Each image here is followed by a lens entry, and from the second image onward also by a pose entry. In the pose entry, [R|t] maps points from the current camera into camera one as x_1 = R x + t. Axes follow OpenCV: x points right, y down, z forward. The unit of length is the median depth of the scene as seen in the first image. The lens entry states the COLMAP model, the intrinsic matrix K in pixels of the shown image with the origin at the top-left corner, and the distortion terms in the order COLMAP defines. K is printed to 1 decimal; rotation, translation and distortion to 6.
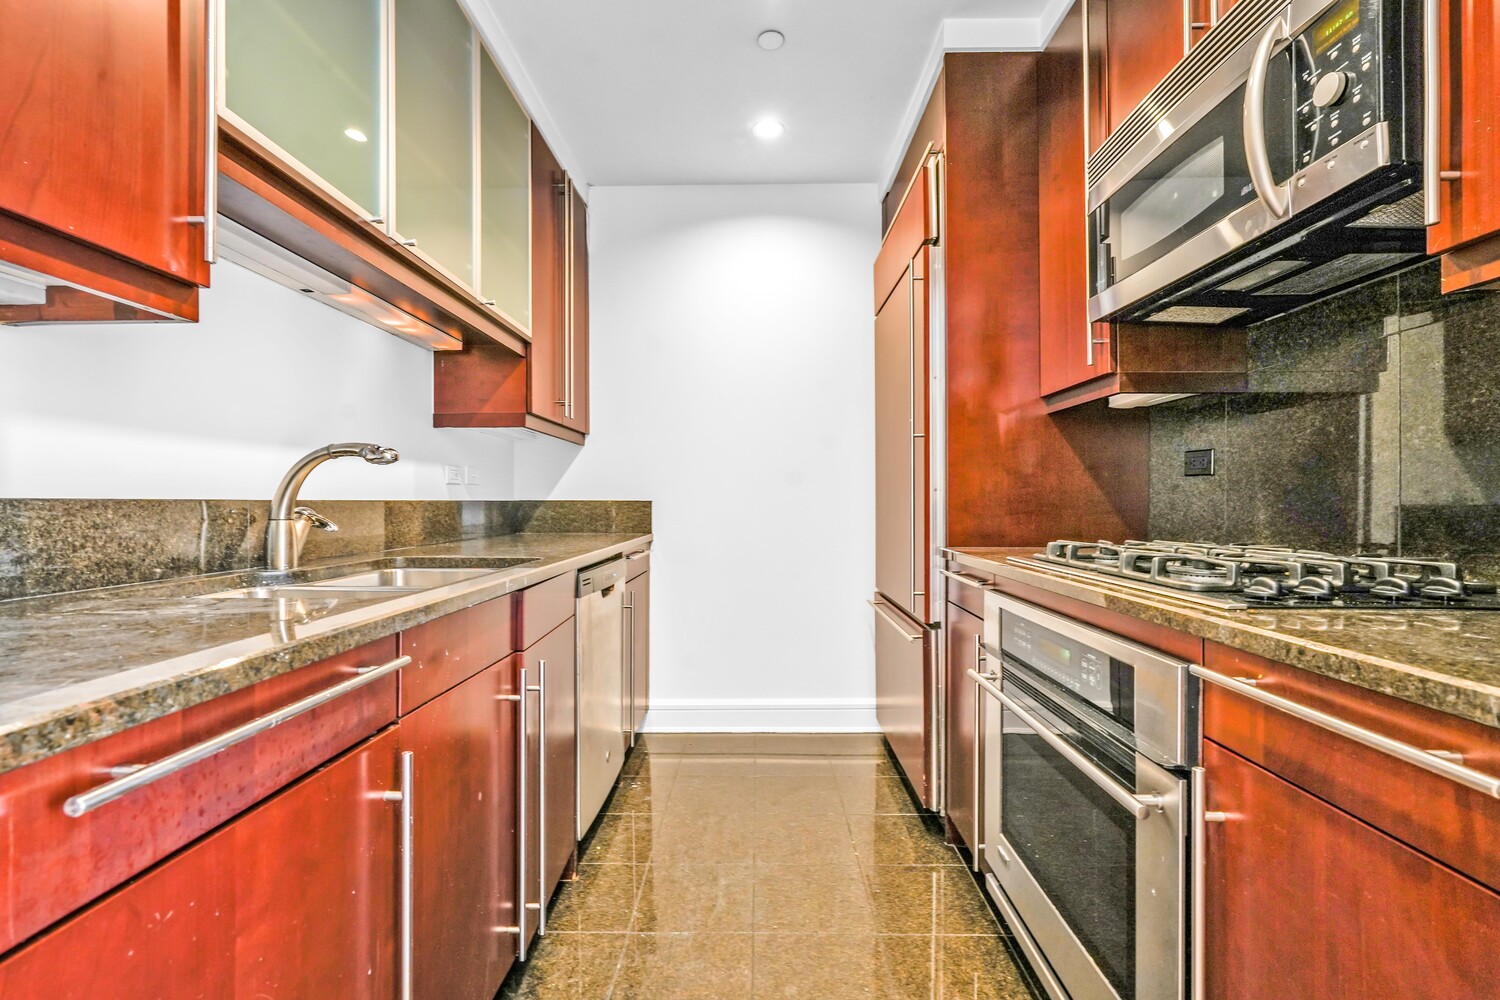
lens RADIAL K [[657.9, 0, 735.5], [0, 657.9, 504.2], [0, 0, 1]] dist [-0.014229, 0.006134]
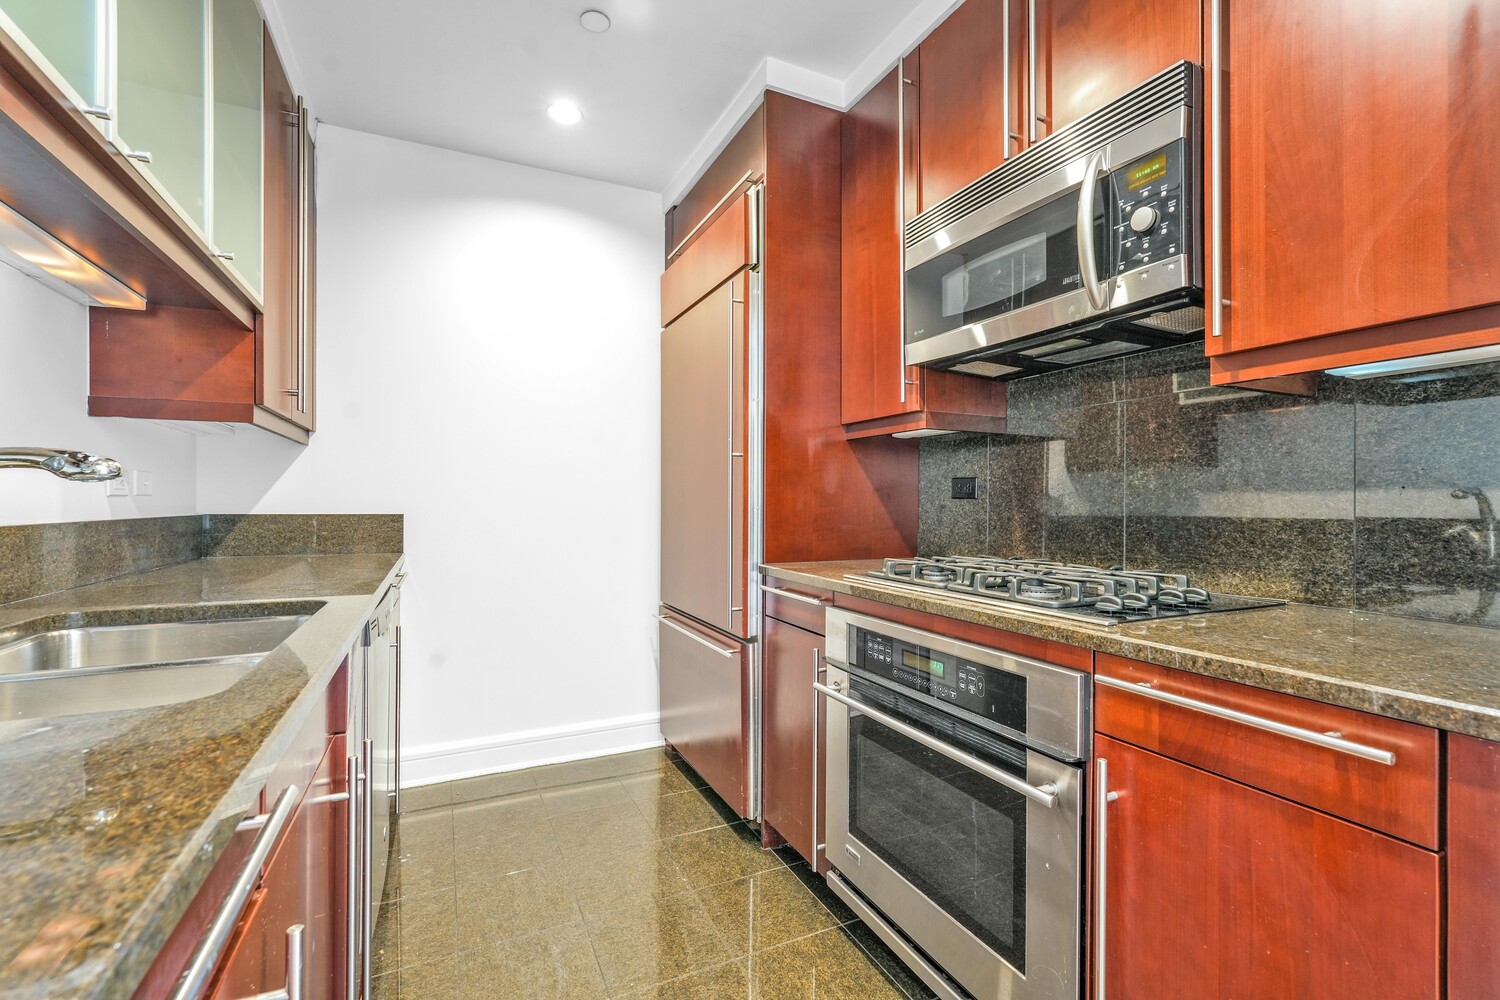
lens RADIAL K [[657.9, 0, 747.4], [0, 657.9, 504.0], [0, 0, 1]] dist [-0.014229, 0.006134]
pose [[0.894649, 0.001886, 0.446765, -0.193606], [-0.001610, 0.999998, -0.000997, -0.031453], [-0.446766, 0.000172, 0.894651, 0.091770]]
